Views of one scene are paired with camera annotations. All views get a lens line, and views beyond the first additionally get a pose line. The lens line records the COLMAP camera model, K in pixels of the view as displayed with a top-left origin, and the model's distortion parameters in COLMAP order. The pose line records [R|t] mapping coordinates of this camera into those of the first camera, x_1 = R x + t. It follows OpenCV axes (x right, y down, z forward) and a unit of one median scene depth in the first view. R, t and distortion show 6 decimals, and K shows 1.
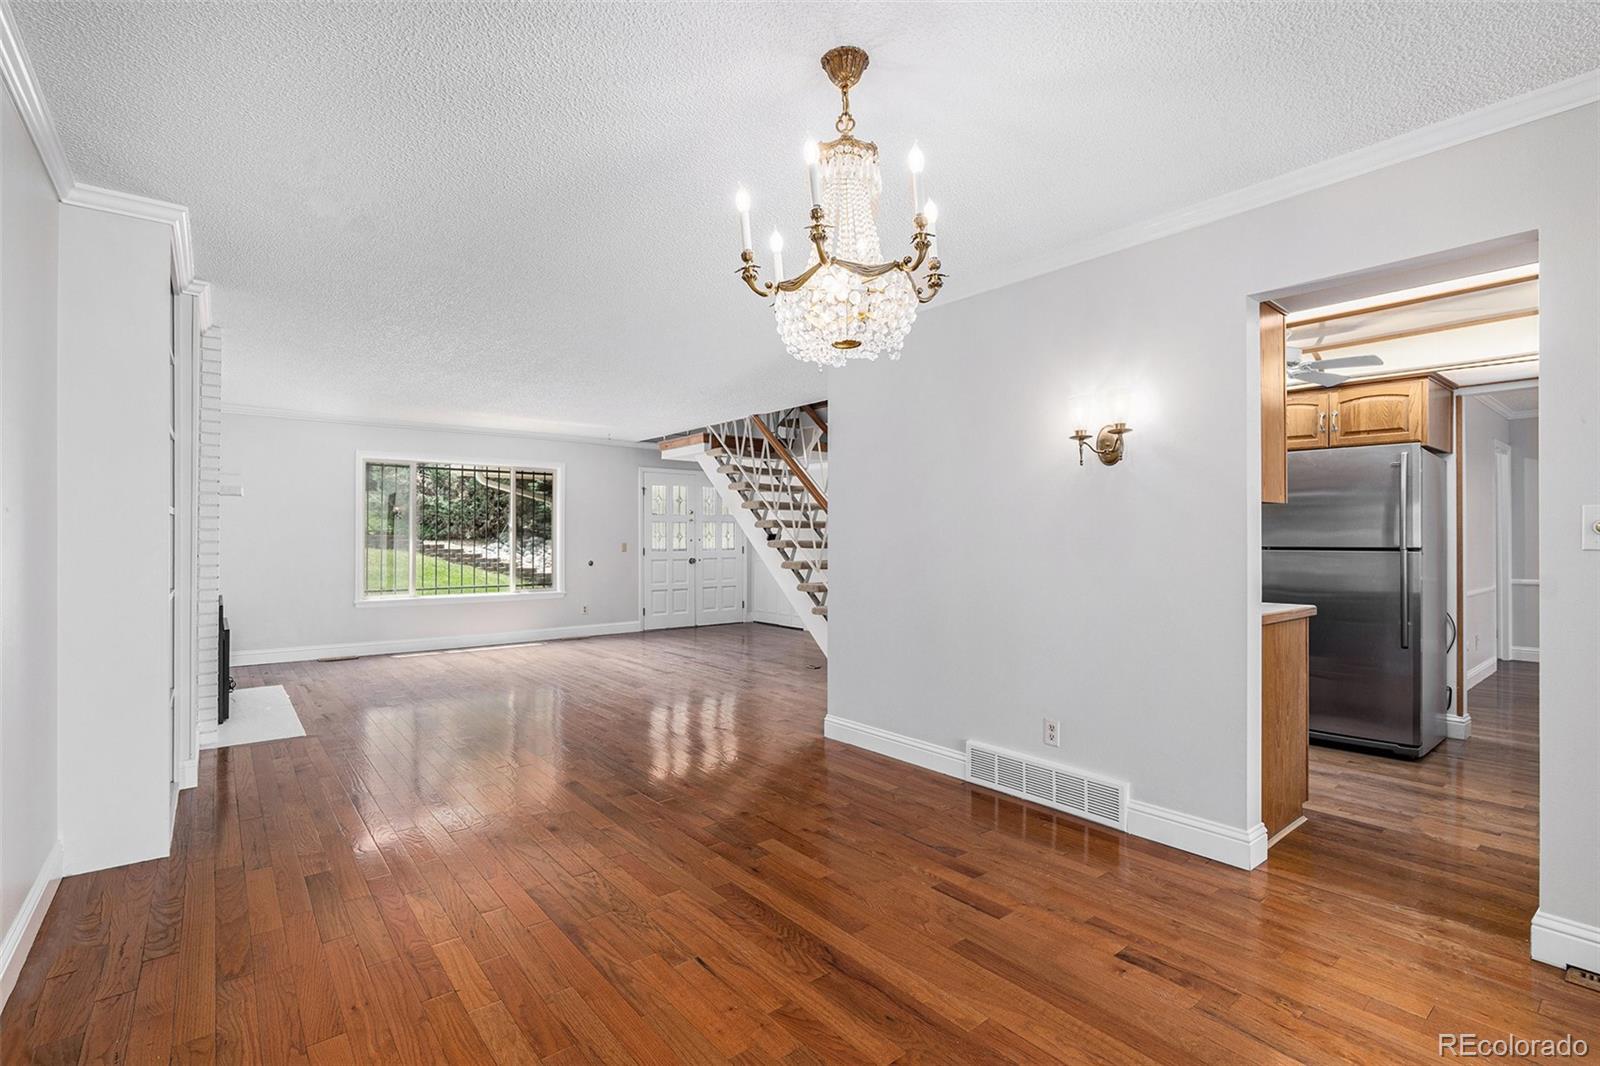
lens RADIAL K [[737.6, 0, 799.9], [0, 737.6, 532.3], [0, 0, 1]] dist [-0.002122, 0.000178]
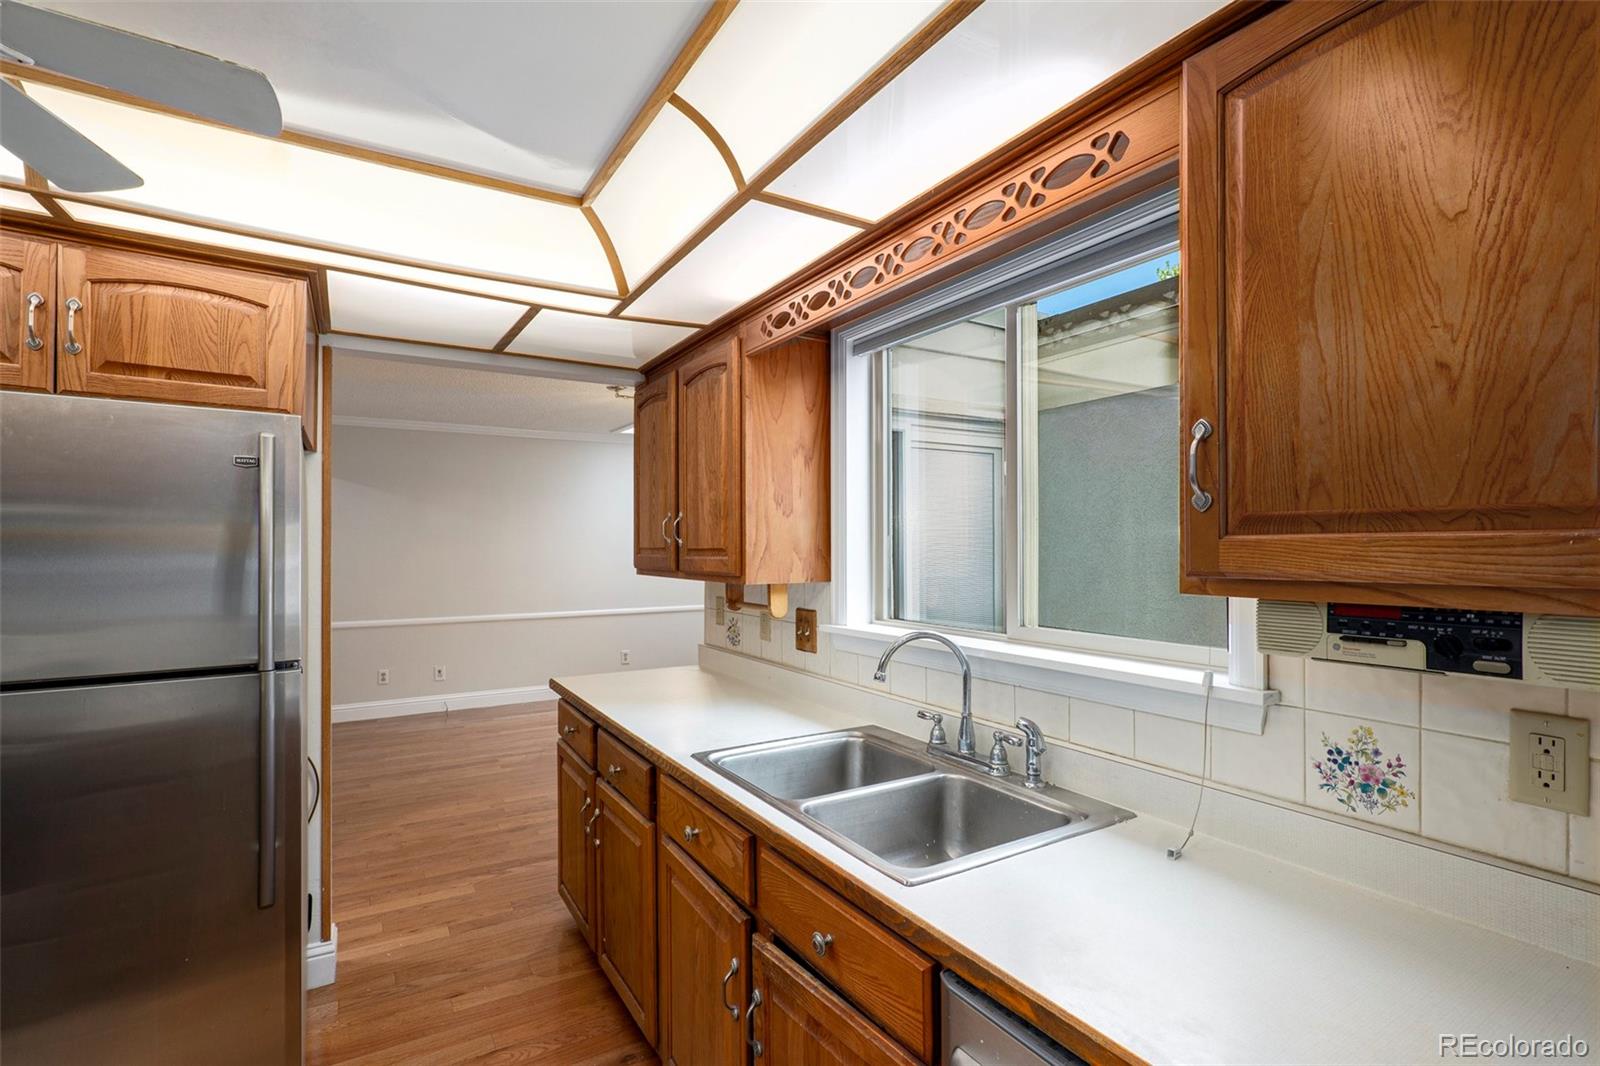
lens RADIAL K [[737.6, 0, 798.0], [0, 737.6, 534.3], [0, 0, 1]] dist [0.003554, 0.000340]
pose [[0.139624, 0.009571, 0.990158, 0.419153], [-0.008145, 0.999931, -0.008517, -0.046570], [-0.990171, -0.006876, 0.139693, 0.601345]]
